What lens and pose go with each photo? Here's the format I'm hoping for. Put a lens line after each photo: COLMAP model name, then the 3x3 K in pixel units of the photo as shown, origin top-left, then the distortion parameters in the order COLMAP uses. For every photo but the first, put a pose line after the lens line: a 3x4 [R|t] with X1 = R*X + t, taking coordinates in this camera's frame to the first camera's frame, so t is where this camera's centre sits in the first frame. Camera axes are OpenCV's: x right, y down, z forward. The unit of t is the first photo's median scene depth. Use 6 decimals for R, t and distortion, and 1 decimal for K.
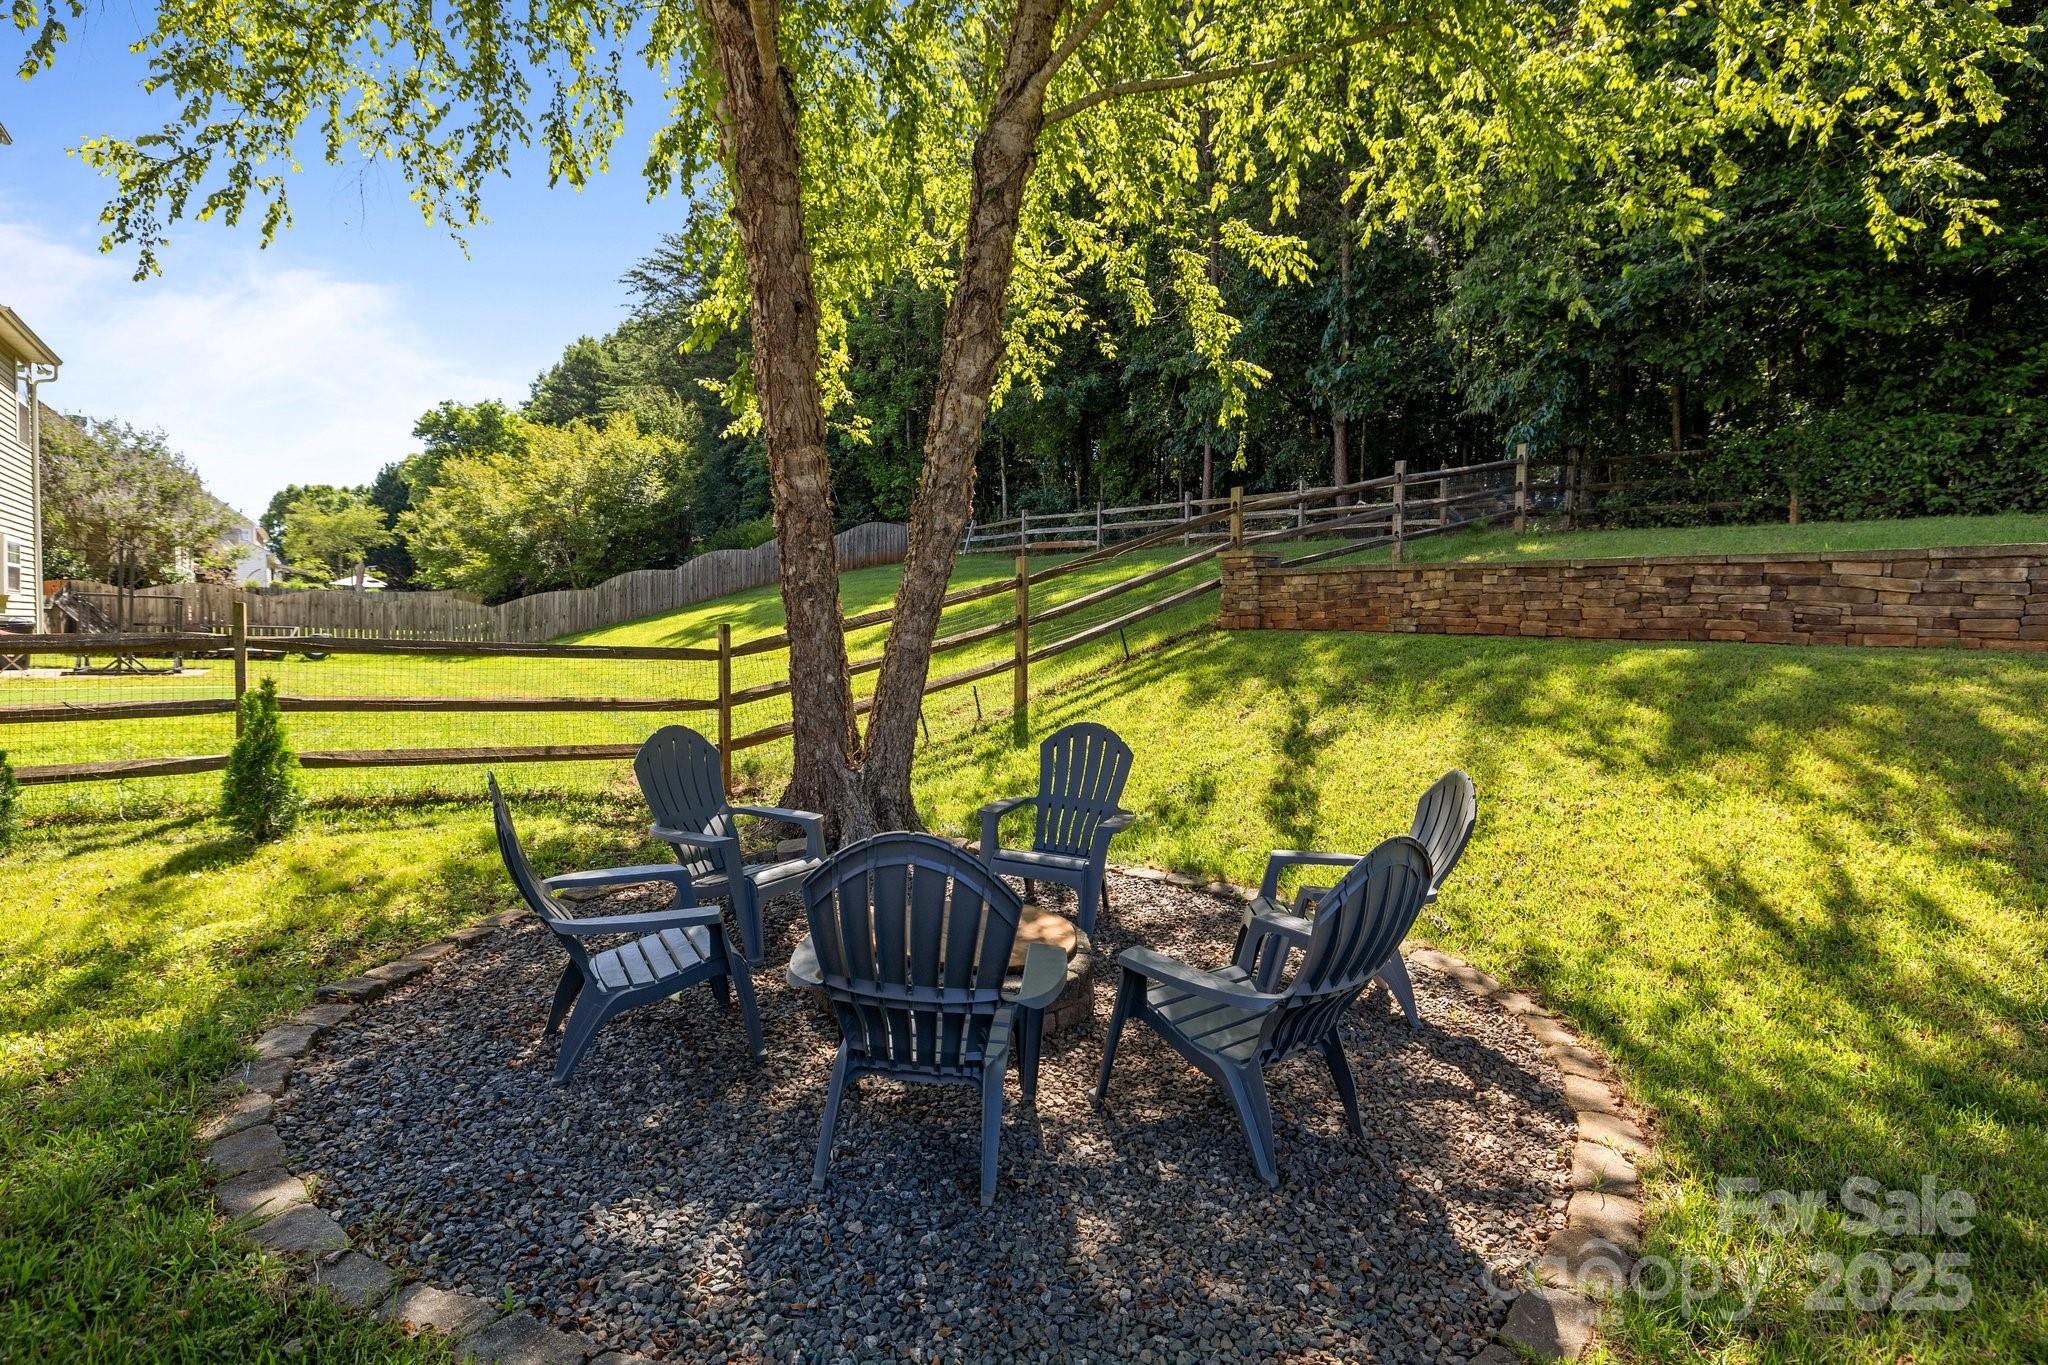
lens RADIAL K [[991.8, 0, 1022.1], [0, 991.8, 645.3], [0, 0, 1]] dist [0.002151, 0.000303]
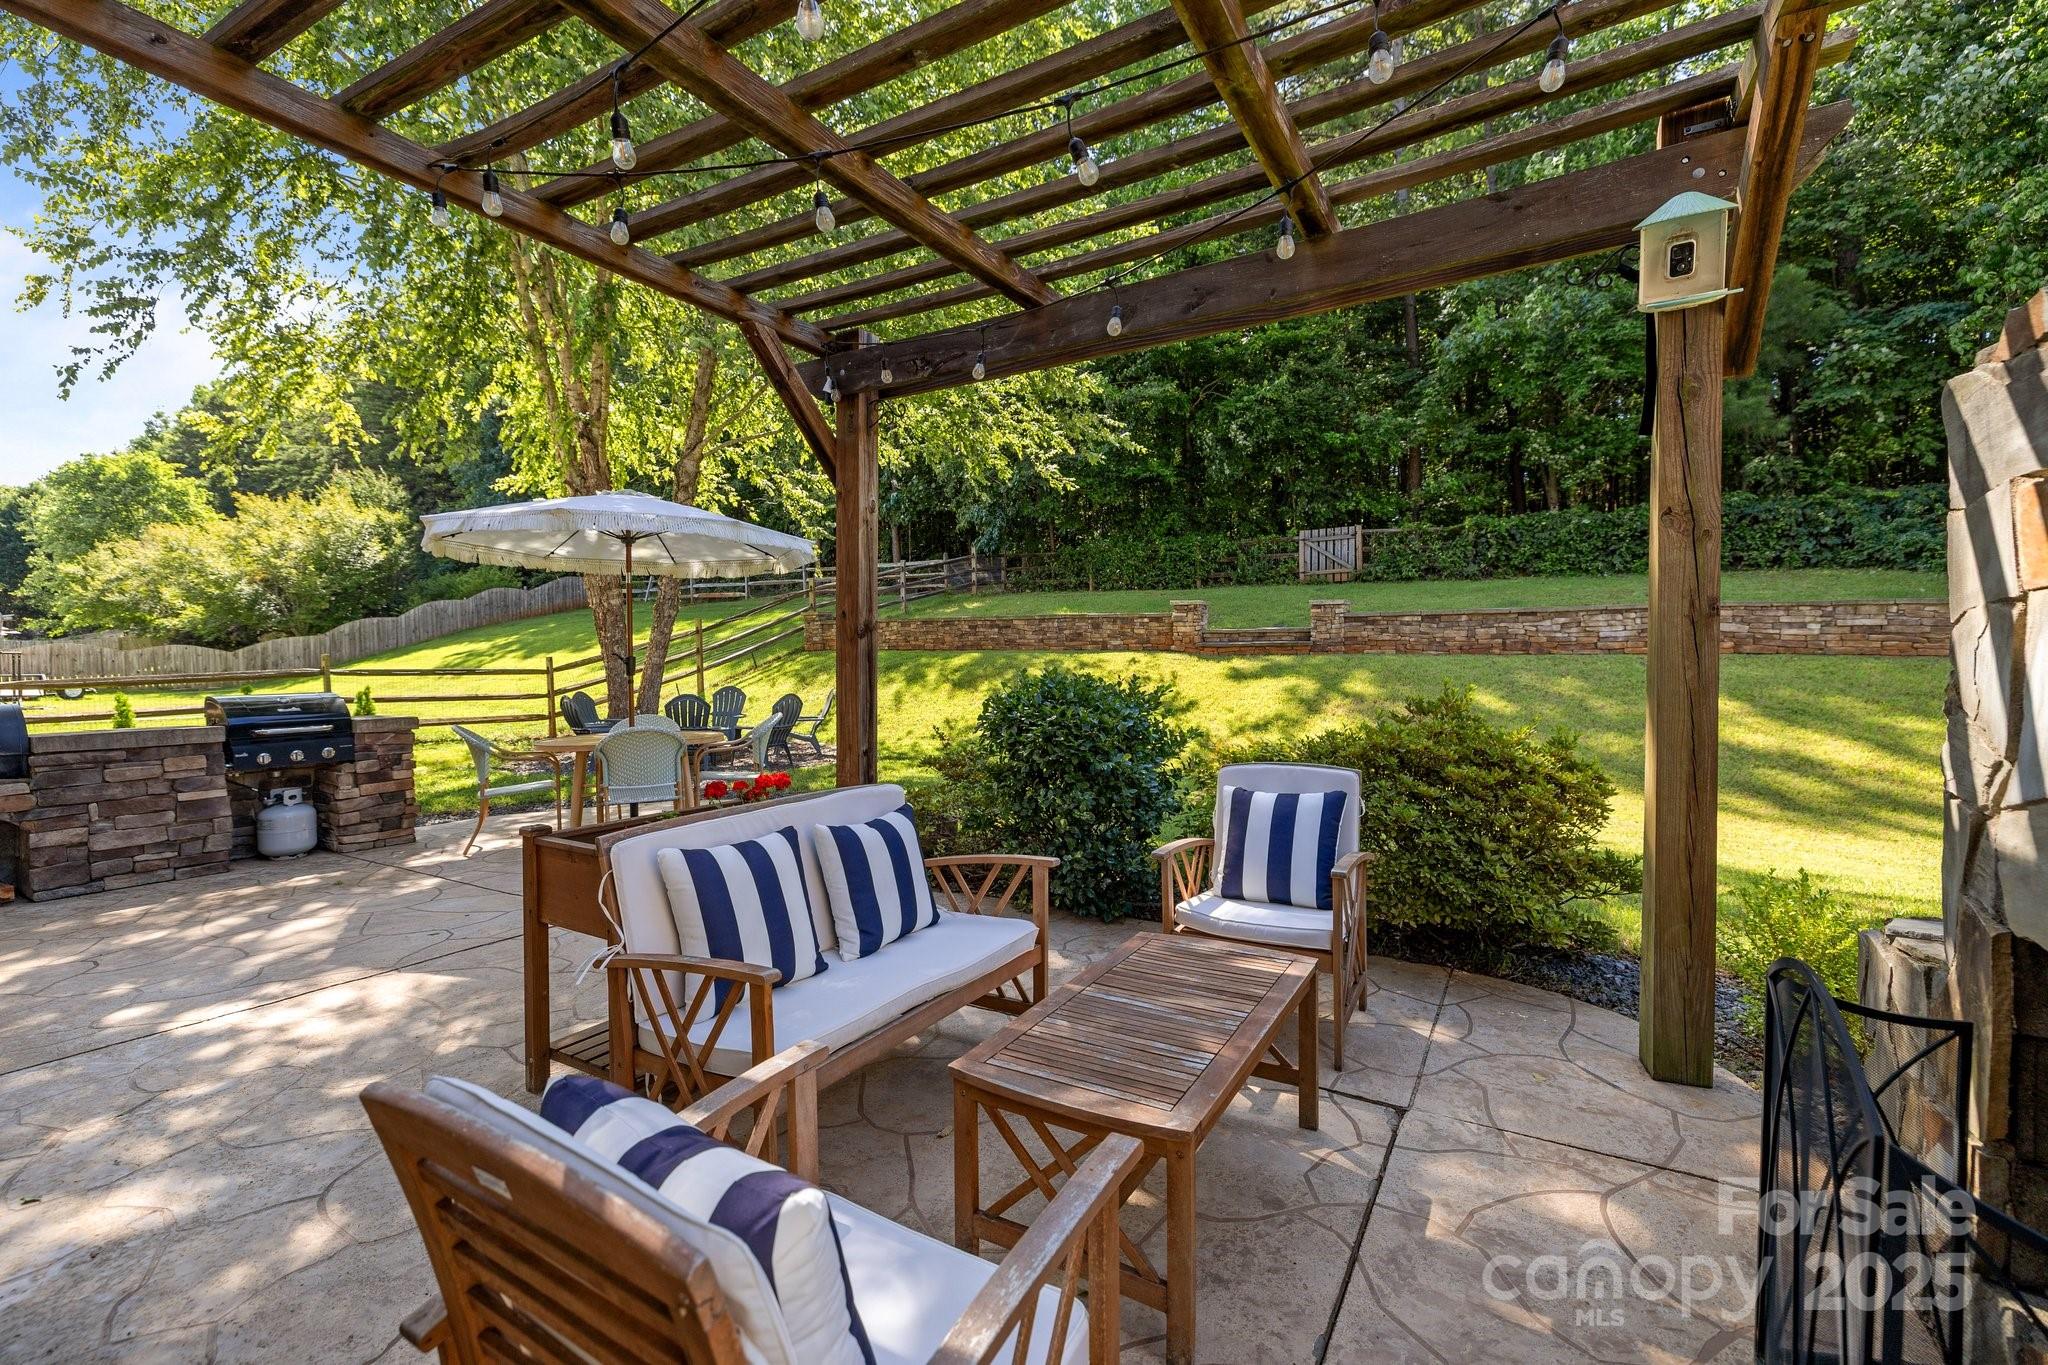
lens RADIAL K [[877.3, 0, 1005.9], [0, 877.3, 674.9], [0, 0, 1]] dist [0.002055, -0.000124]
pose [[0.939480, -0.041855, 0.340037, -0.024300], [0.037830, 0.999114, 0.018461, 0.017062], [-0.340508, -0.004480, 0.940231, -0.948427]]
